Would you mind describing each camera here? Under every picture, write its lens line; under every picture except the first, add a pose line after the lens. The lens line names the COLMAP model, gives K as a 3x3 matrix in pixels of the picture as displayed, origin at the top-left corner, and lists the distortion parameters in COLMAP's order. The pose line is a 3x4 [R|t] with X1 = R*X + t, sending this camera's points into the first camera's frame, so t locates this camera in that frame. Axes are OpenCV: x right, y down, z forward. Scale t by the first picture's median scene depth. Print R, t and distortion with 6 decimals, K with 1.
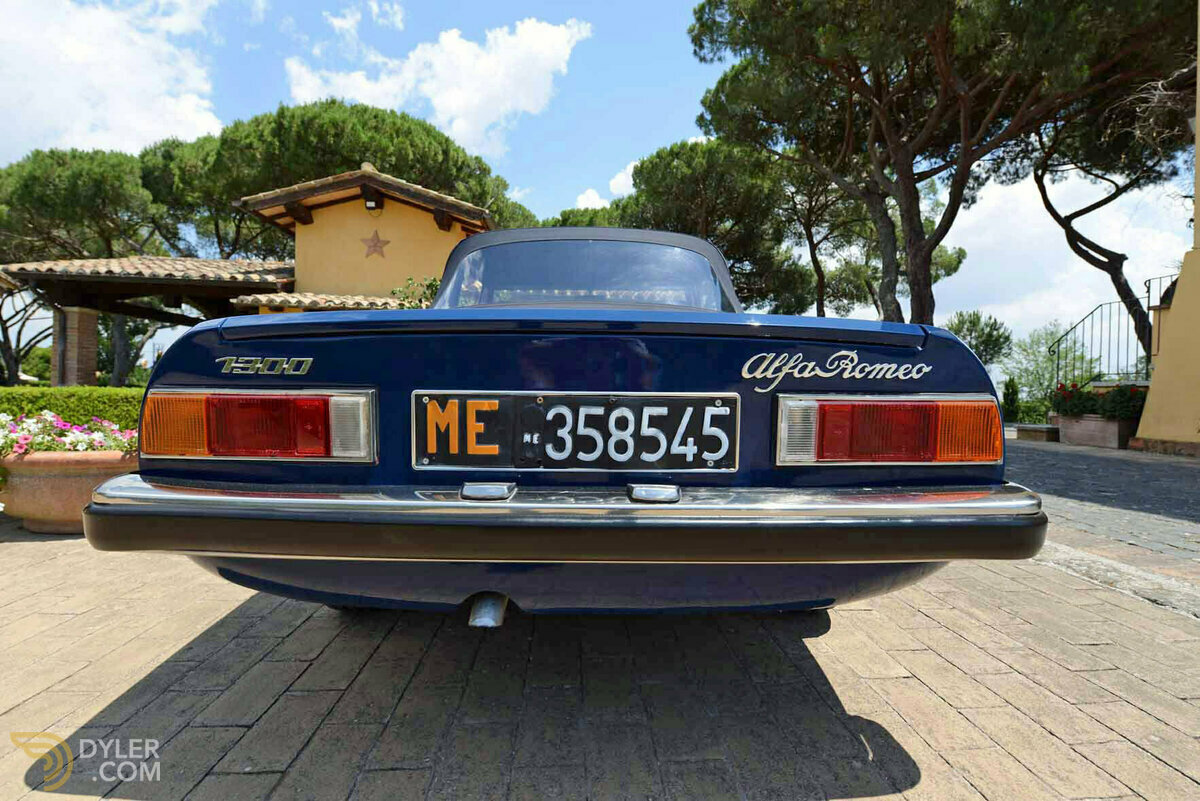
lens RADIAL K [[560.6, 0, 592.2], [0, 560.6, 402.6], [0, 0, 1]] dist [-0.015004, -0.000171]
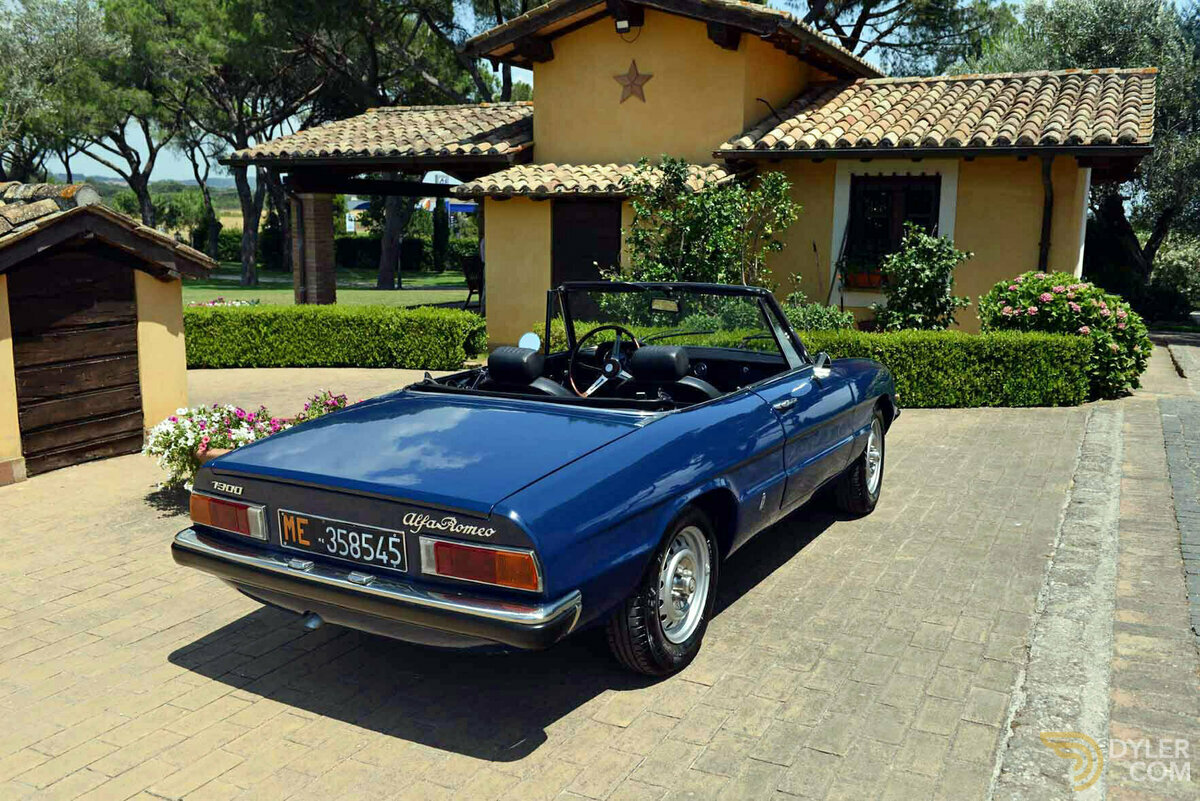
lens RADIAL K [[1077.2, 0, 602.7], [0, 1077.2, 402.0], [0, 0, 1]] dist [0.012144, 0.021658]
pose [[0.852984, 0.076065, -0.516365, 2.619509], [0.007890, 0.987331, 0.158476, -0.995111], [0.521878, -0.139251, 0.841577, -1.581406]]
